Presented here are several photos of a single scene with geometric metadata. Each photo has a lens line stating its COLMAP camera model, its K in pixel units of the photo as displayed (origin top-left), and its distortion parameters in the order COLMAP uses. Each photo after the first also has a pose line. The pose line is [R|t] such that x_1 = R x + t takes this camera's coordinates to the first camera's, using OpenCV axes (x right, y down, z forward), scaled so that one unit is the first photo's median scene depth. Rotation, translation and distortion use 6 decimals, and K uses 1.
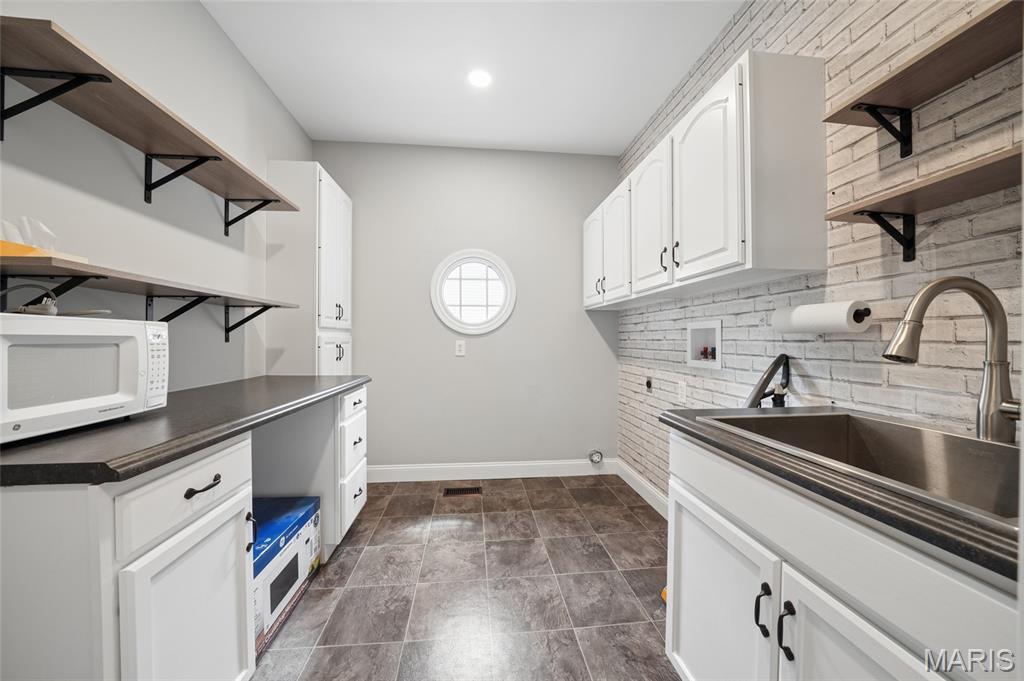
lens RADIAL K [[355.6, 0, 508.7], [0, 355.6, 343.4], [0, 0, 1]] dist [-0.019765, 0.000013]
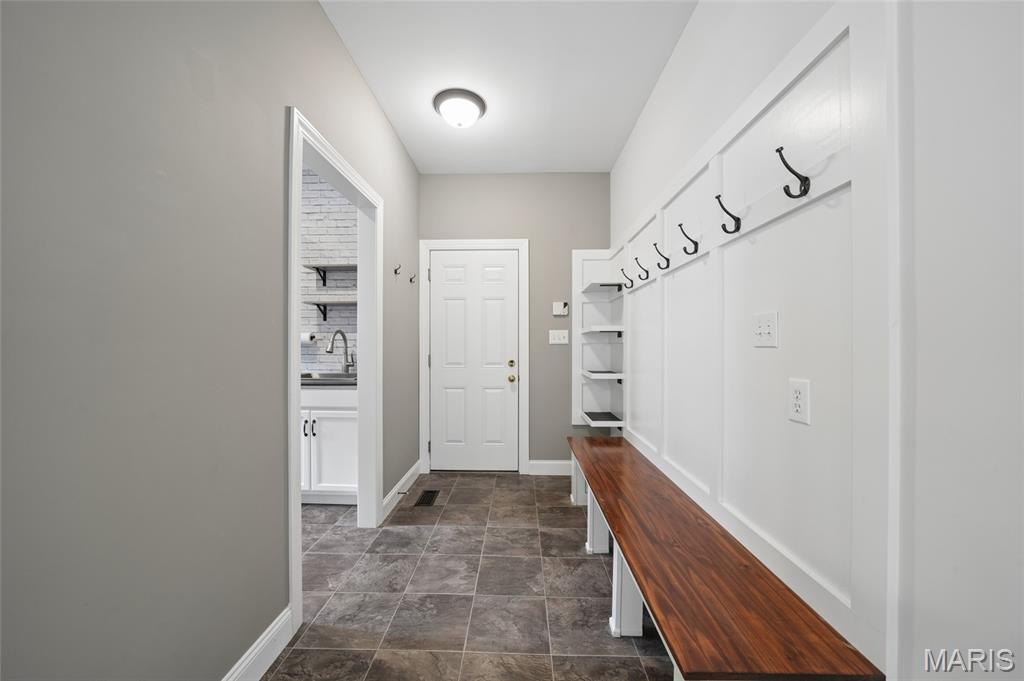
lens RADIAL K [[376.1, 0, 512.0], [0, 376.1, 340.5], [0, 0, 1]] dist [0.000555, -0.000006]
pose [[0.127218, 0.002538, 0.991872, -1.983852], [0.005671, 0.999979, -0.003286, -0.043661], [-0.991859, 0.006042, 0.127201, -1.094453]]
